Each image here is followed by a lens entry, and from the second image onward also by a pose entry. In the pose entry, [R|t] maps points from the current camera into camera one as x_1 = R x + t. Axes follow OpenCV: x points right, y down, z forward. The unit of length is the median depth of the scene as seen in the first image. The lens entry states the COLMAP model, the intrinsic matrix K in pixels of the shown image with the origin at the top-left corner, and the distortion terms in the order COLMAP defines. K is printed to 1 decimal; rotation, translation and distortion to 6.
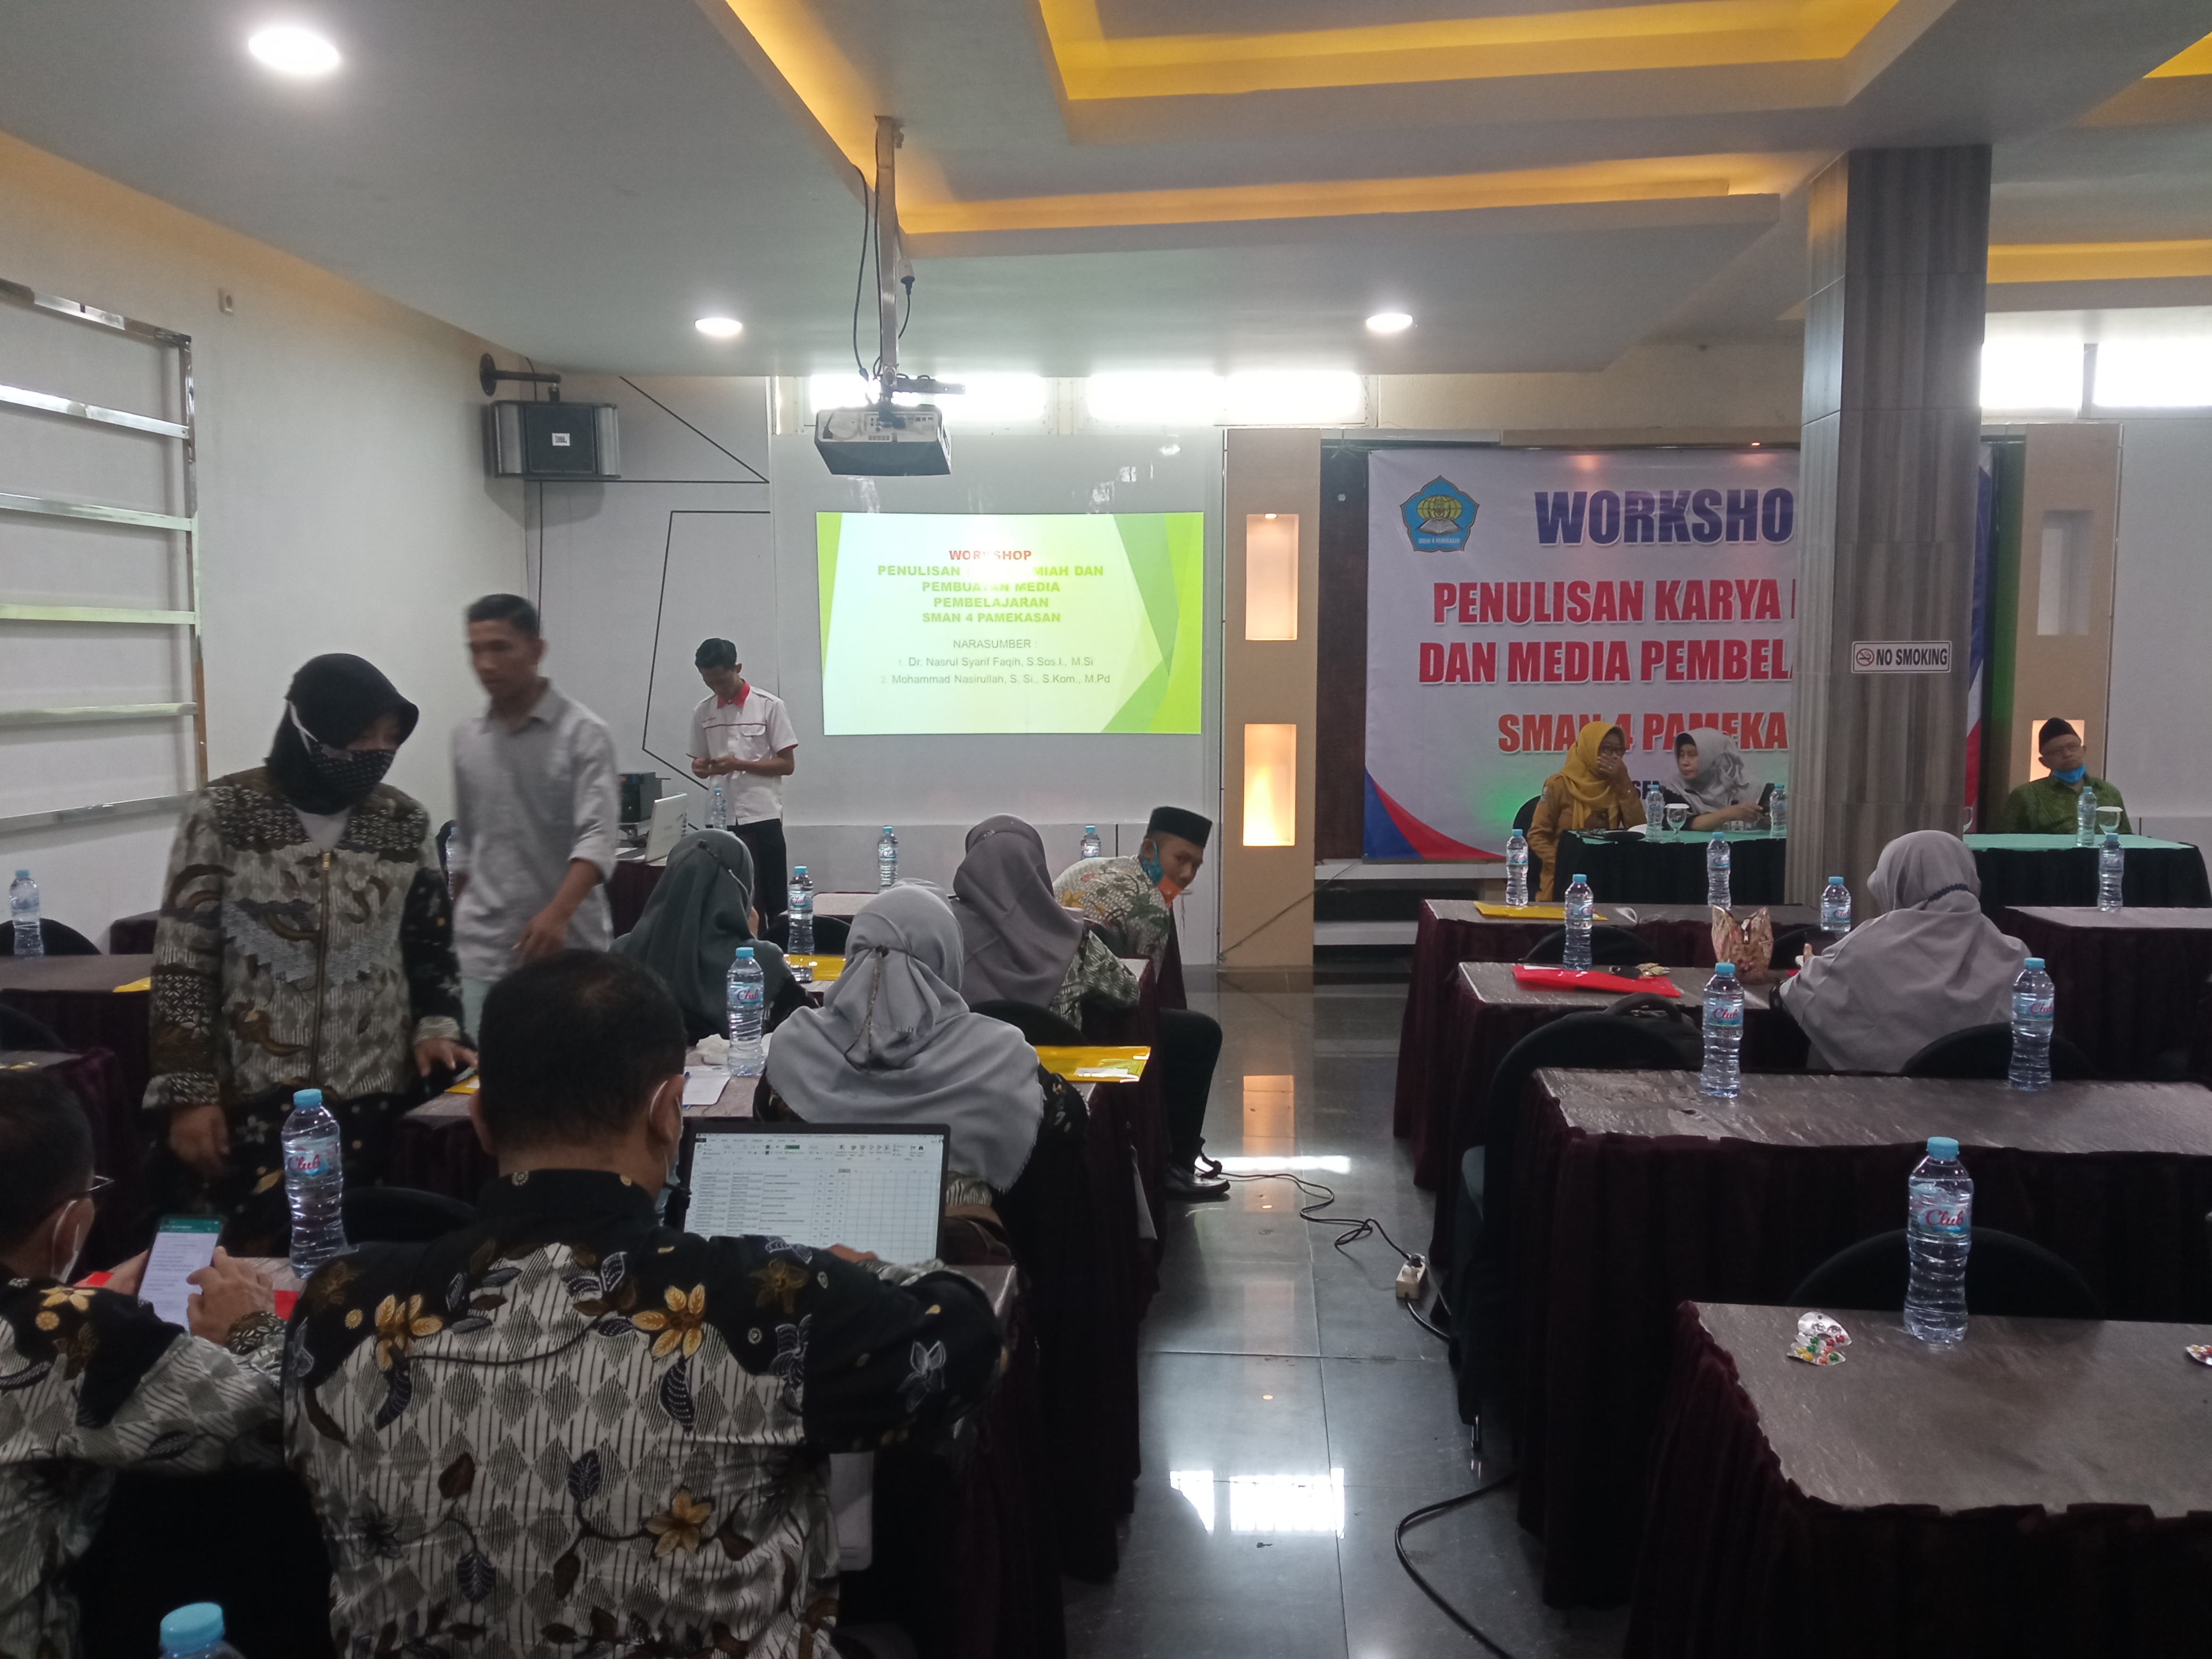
lens RADIAL K [[1850.4, 0, 1106.0], [0, 1850.4, 829.5], [0, 0, 1]] dist [0.137061, -0.218037]
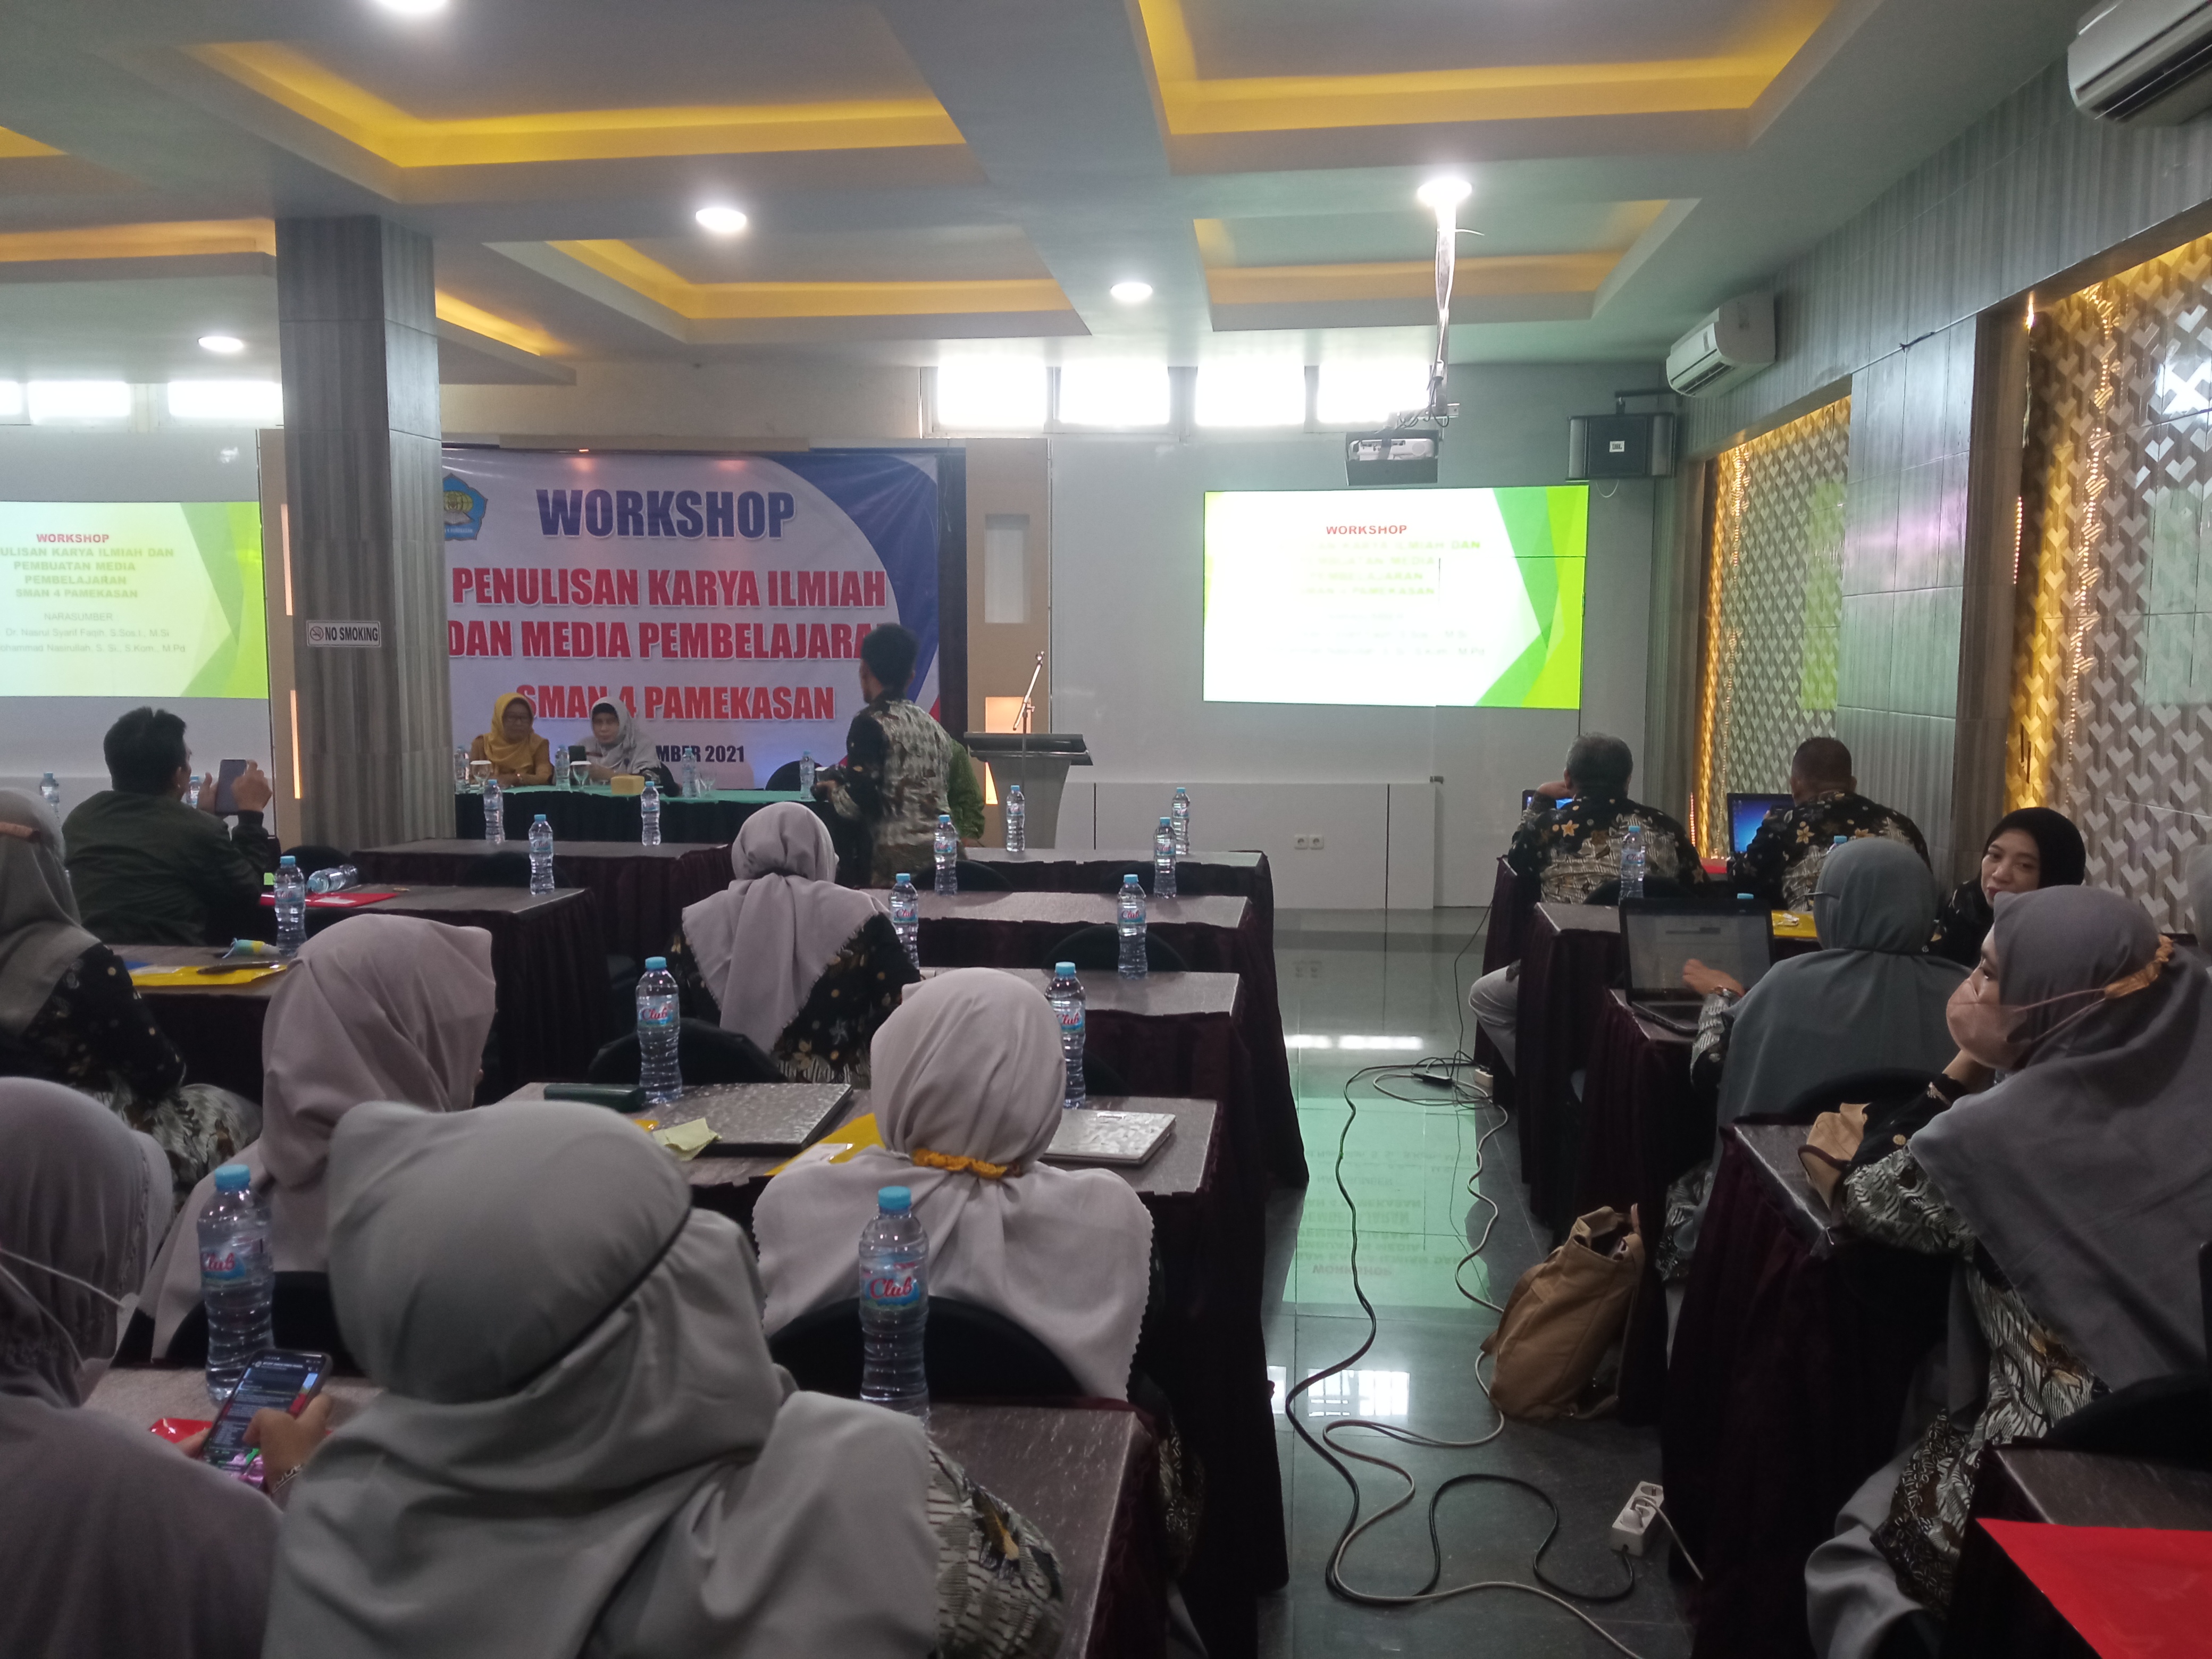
lens RADIAL K [[1850.4, 0, 1106.0], [0, 1850.4, 829.5], [0, 0, 1]] dist [0.137061, -0.218037]
pose [[0.999453, 0.011320, -0.031076, 0.607641], [-0.011043, 0.999898, 0.009072, 0.011869], [0.031175, -0.008724, 0.999476, -0.129941]]
